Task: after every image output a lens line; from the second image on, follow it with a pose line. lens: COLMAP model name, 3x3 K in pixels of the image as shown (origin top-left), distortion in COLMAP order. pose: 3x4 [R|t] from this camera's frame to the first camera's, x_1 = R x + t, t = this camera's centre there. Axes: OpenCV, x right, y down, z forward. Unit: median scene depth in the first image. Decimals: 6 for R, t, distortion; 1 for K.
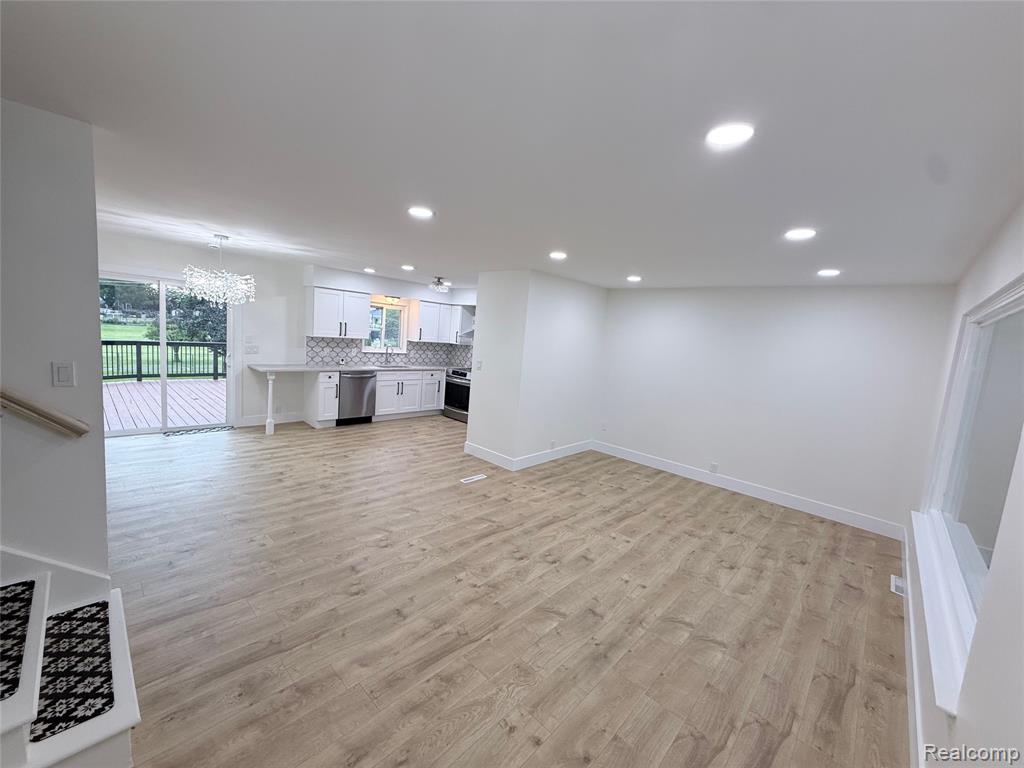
lens RADIAL K [[409.7, 0, 508.3], [0, 409.7, 383.5], [0, 0, 1]] dist [-0.004309, -0.000051]
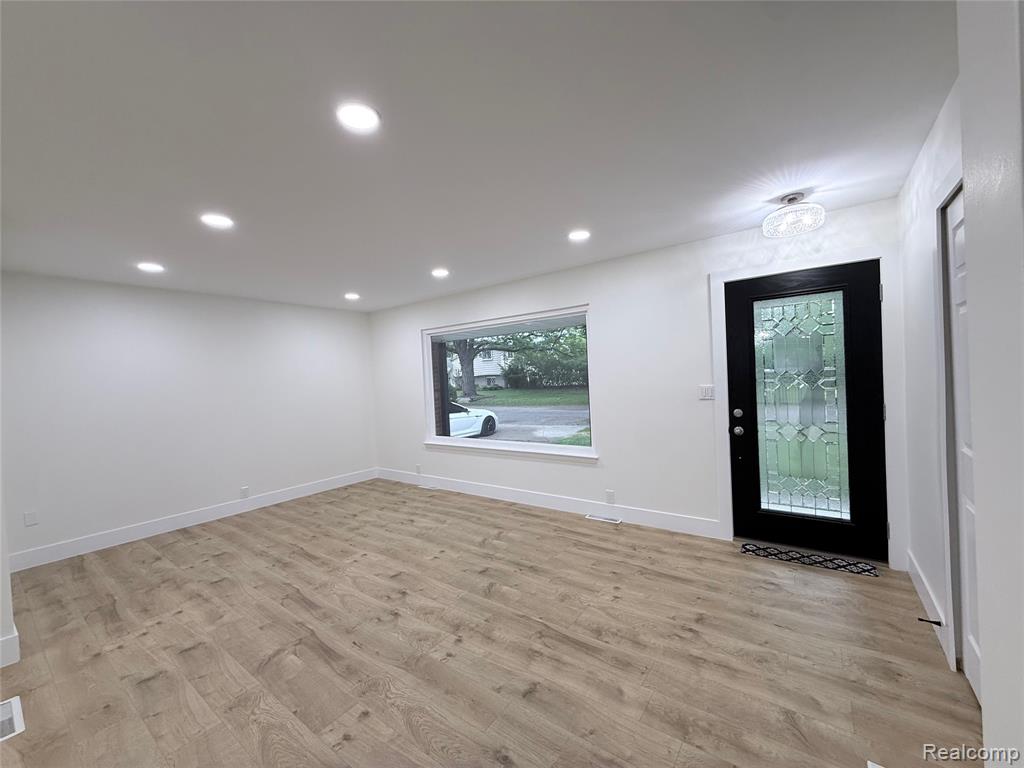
lens RADIAL K [[409.7, 0, 507.3], [0, 409.7, 382.4], [0, 0, 1]] dist [-0.004309, -0.000051]
pose [[-0.121765, -0.087738, 0.988674, -0.628204], [0.159212, 0.981461, 0.106707, -0.055777], [-0.979706, 0.170402, -0.105538, 0.672120]]
